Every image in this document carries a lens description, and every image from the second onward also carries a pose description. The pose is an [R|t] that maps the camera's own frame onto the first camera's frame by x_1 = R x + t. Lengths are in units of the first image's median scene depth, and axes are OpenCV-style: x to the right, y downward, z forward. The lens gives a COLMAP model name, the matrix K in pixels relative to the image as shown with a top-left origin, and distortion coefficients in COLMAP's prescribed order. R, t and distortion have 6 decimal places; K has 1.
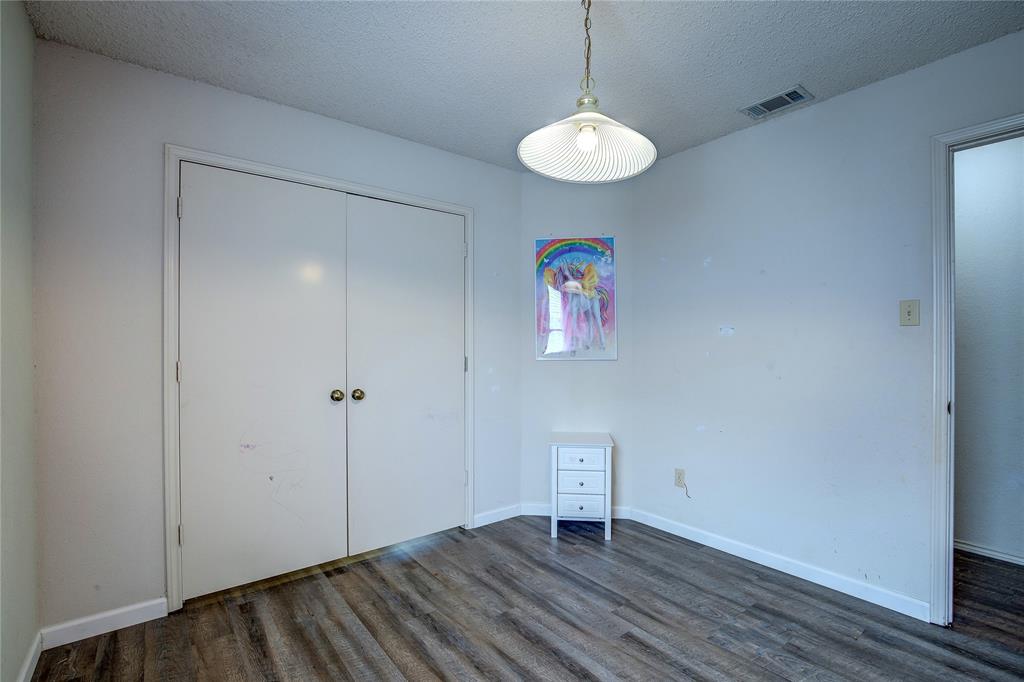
lens RADIAL K [[467.9, 0, 517.8], [0, 467.9, 344.1], [0, 0, 1]] dist [-0.025949, 0.004204]
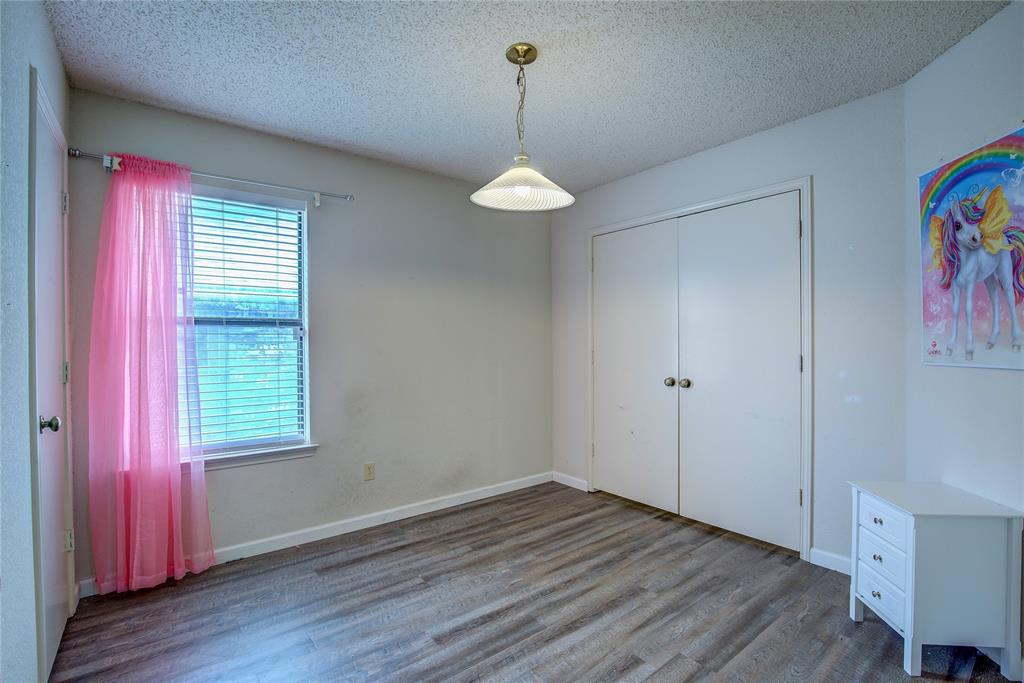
lens RADIAL K [[467.9, 0, 517.9], [0, 467.9, 342.9], [0, 0, 1]] dist [-0.025949, 0.004204]
pose [[0.011742, 0.001598, -0.999930, 0.953834], [0.007770, 0.999968, 0.001690, -0.000459], [0.999901, -0.007789, 0.011729, 0.630162]]
